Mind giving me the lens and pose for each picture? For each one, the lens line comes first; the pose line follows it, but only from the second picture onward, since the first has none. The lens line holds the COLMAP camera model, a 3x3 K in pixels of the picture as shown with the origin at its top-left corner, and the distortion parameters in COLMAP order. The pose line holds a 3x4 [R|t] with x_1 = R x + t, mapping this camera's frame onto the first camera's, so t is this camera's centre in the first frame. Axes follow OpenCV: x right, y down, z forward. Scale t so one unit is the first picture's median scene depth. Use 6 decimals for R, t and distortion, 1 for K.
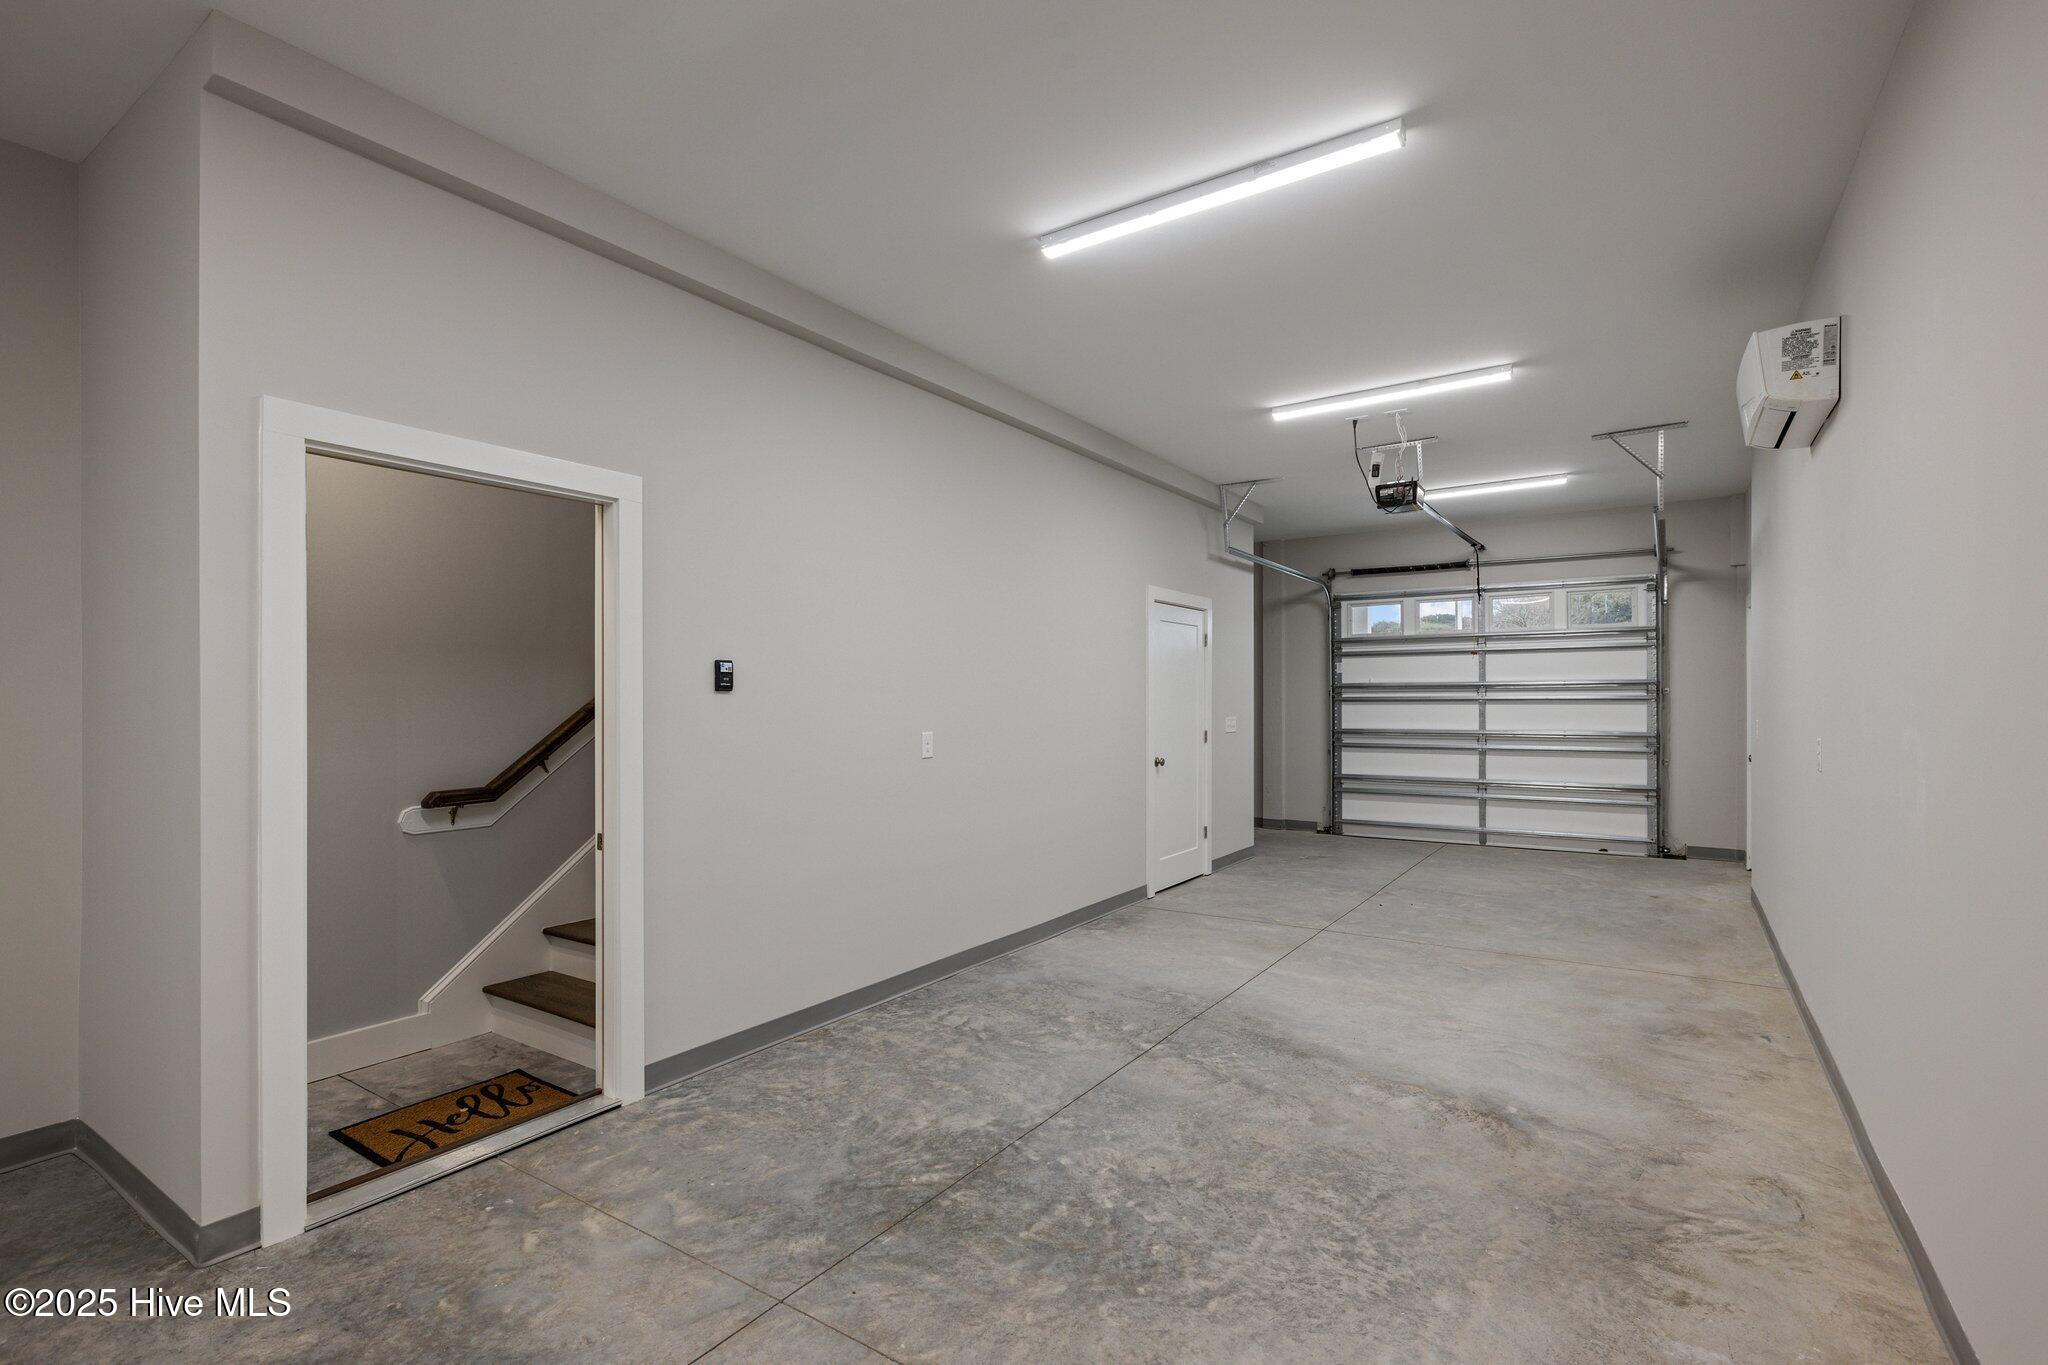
lens RADIAL K [[952.6, 0, 1022.3], [0, 952.6, 702.7], [0, 0, 1]] dist [-0.004066, 0.000455]
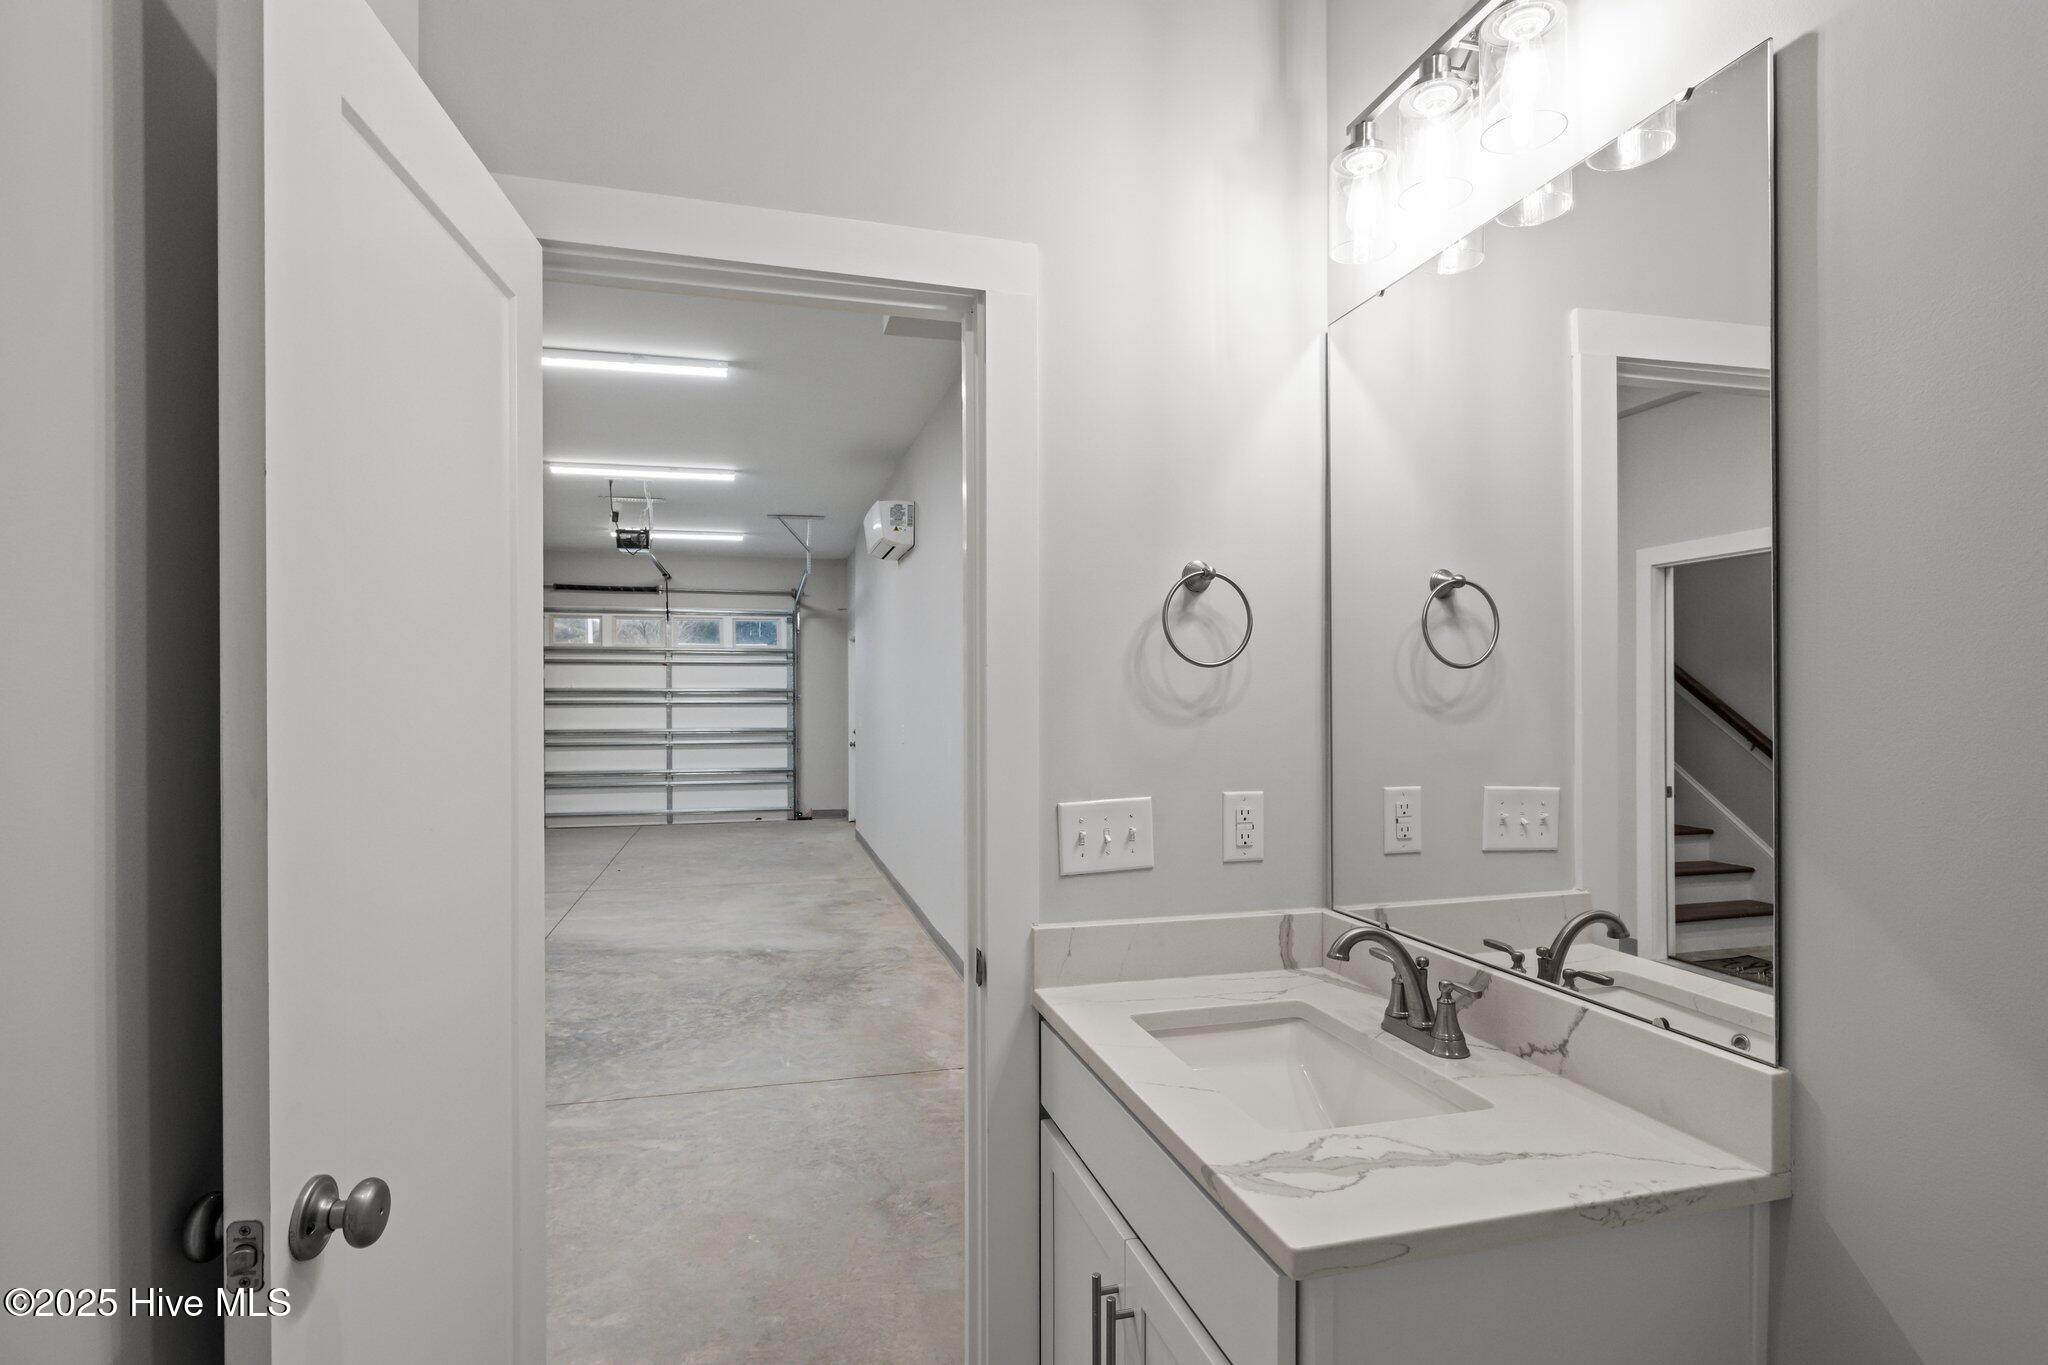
lens RADIAL K [[1047.2, 0, 1028.3], [0, 1047.2, 698.1], [0, 0, 1]] dist [0.000522, 0.000089]
pose [[0.655403, 0.003836, 0.755270, -0.266726], [0.002586, 0.999970, -0.007322, 0.000917], [-0.755275, 0.006752, 0.655373, -0.254106]]
